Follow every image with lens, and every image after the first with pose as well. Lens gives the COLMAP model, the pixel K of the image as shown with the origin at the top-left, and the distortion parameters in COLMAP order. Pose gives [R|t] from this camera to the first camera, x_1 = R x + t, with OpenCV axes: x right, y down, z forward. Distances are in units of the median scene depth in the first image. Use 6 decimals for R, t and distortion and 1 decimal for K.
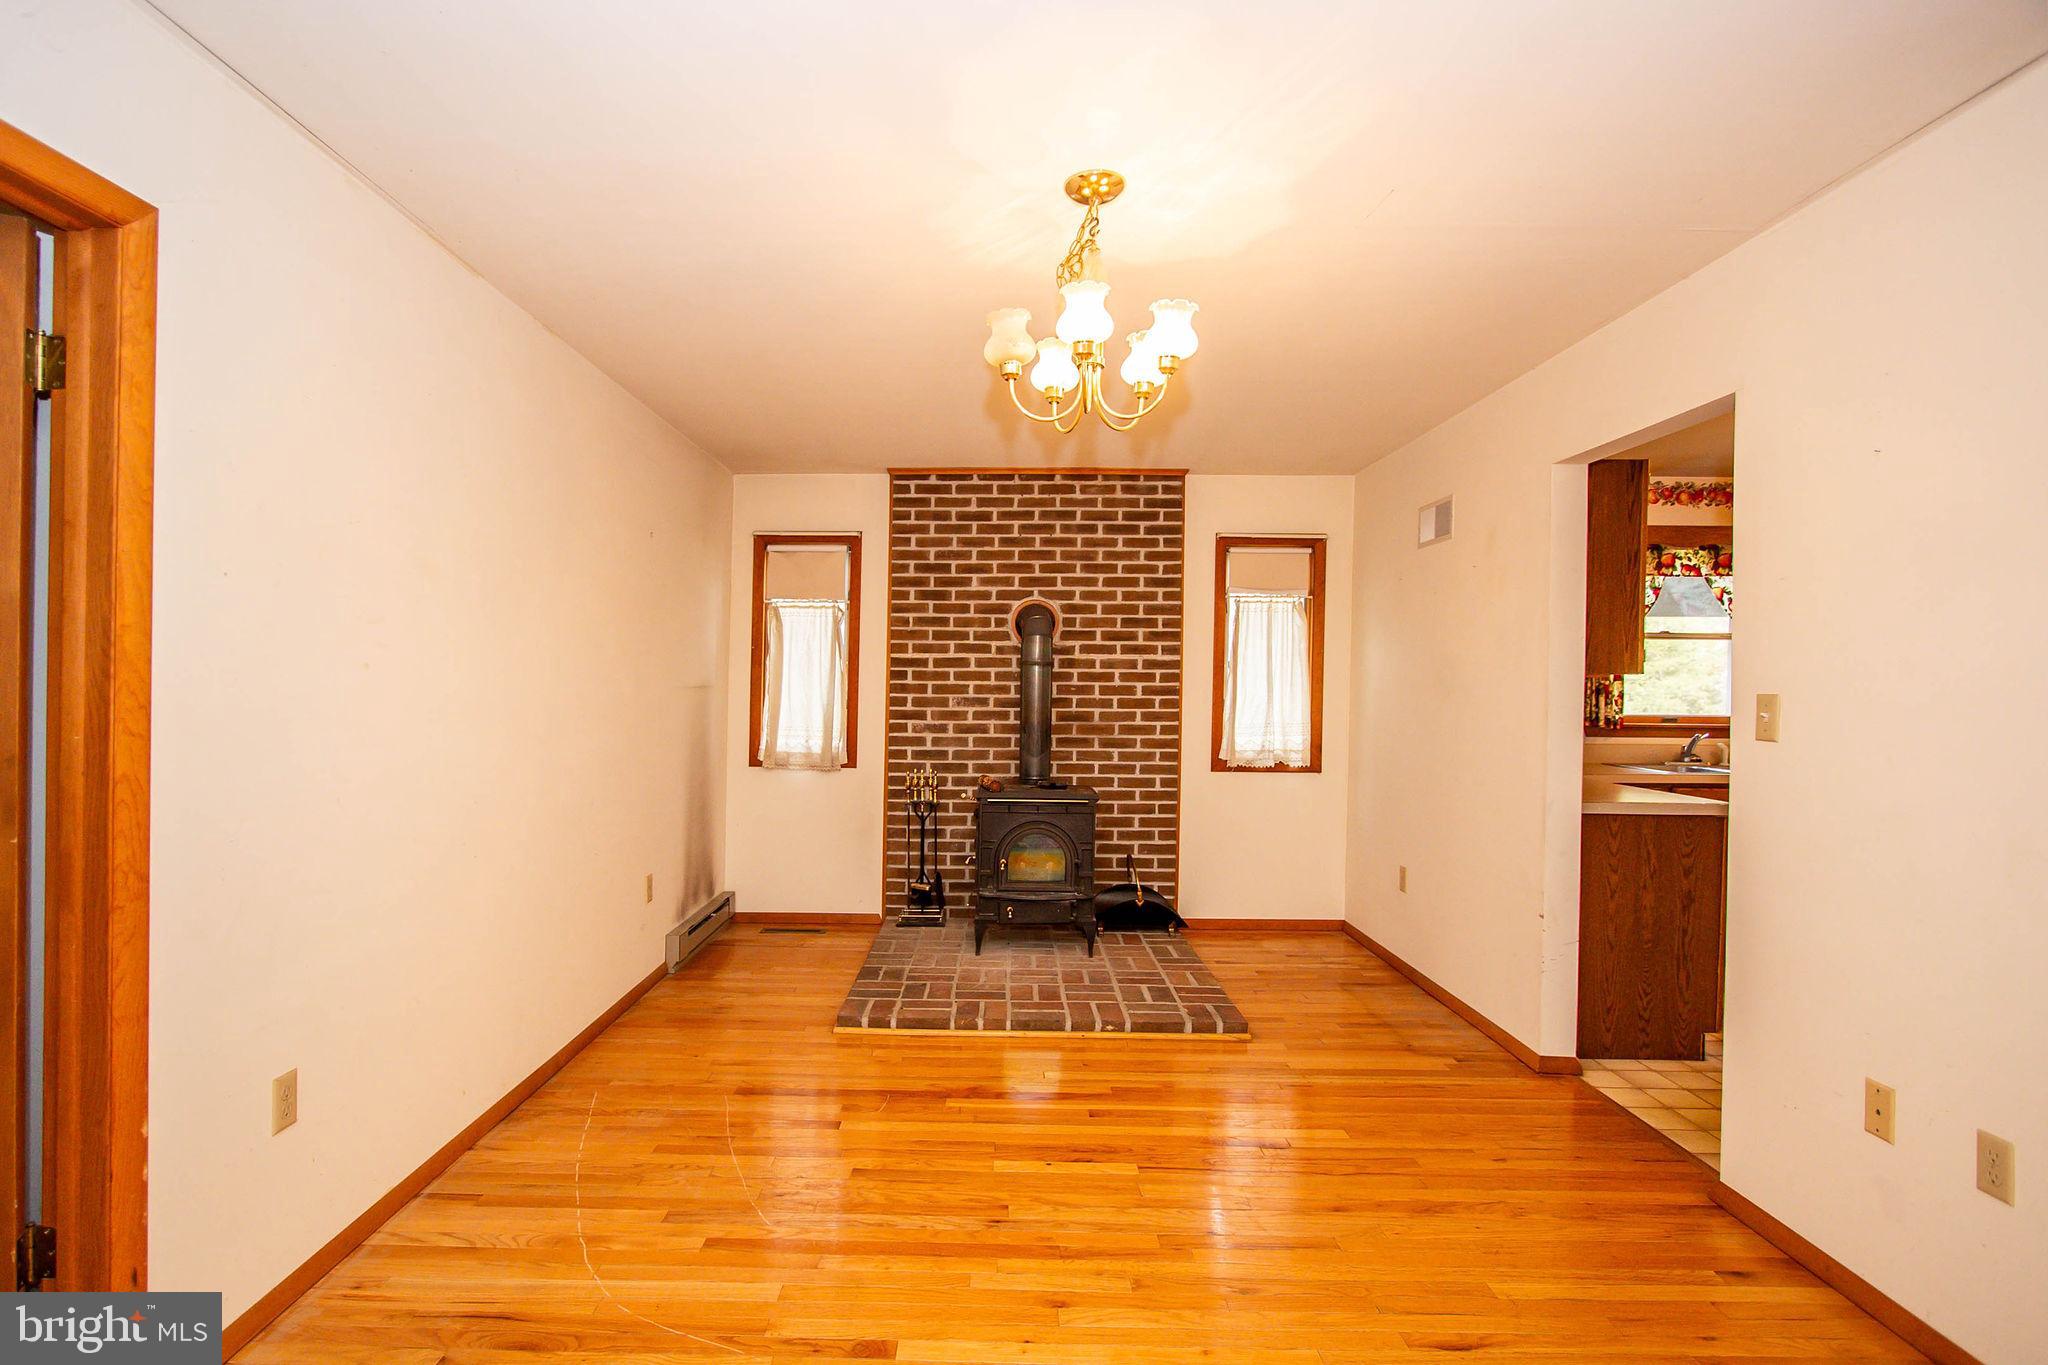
lens RADIAL K [[997.9, 0, 863.0], [0, 997.9, 706.3], [0, 0, 1]] dist [-0.003000, -0.000480]
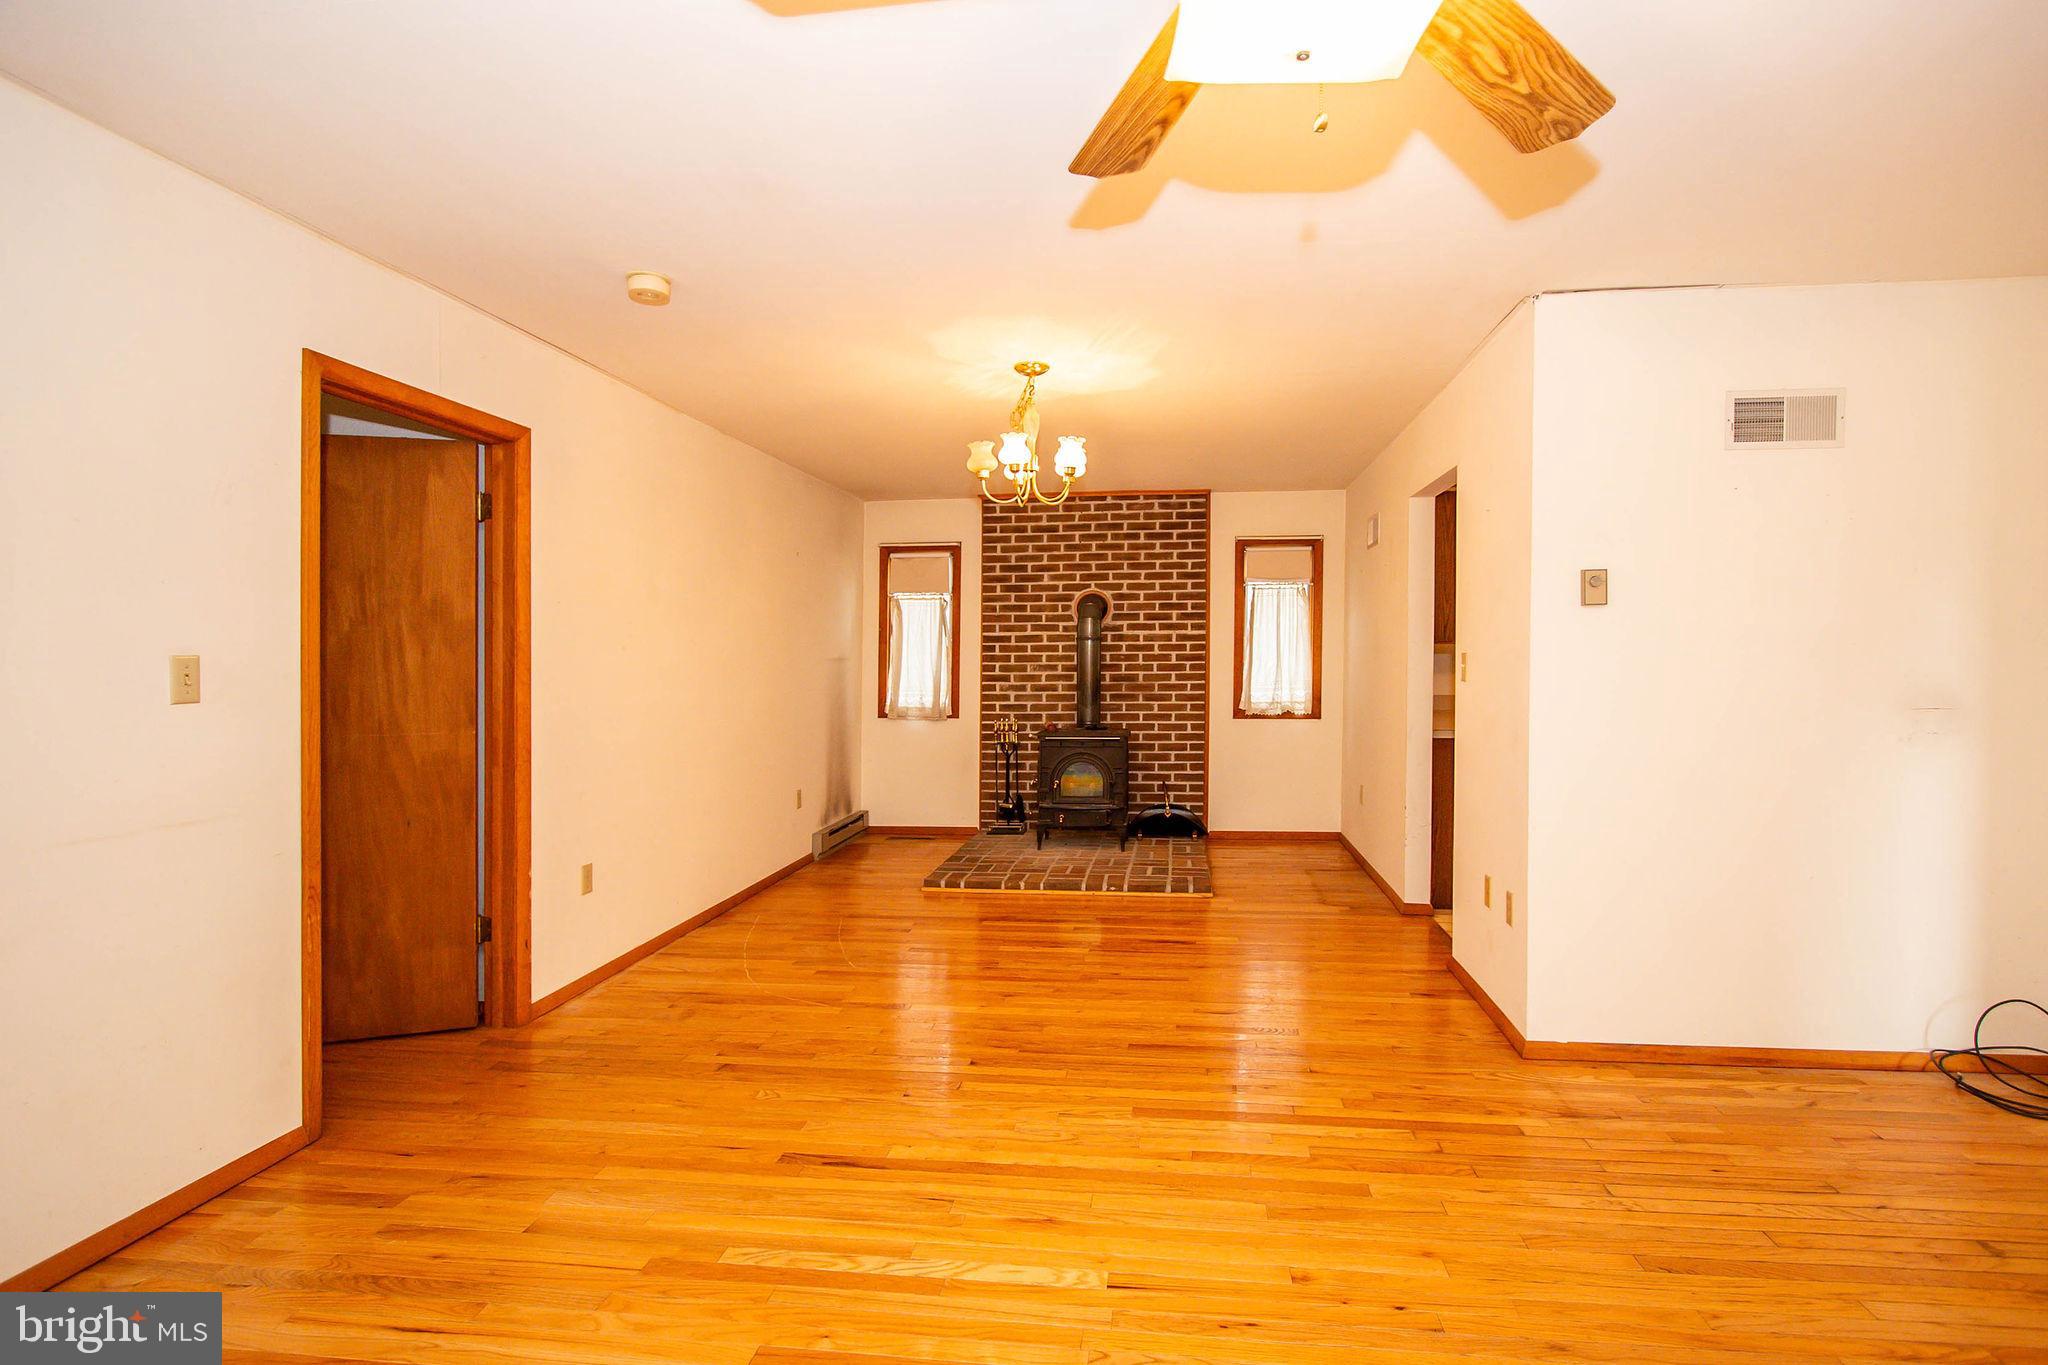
lens RADIAL K [[997.9, 0, 1032.6], [0, 997.9, 672.4], [0, 0, 1]] dist [-0.003000, -0.000480]
pose [[0.999748, -0.013955, -0.017562, 0.117321], [0.013829, 0.999878, -0.007290, 0.011197], [0.017661, 0.007046, 0.999819, -0.339628]]
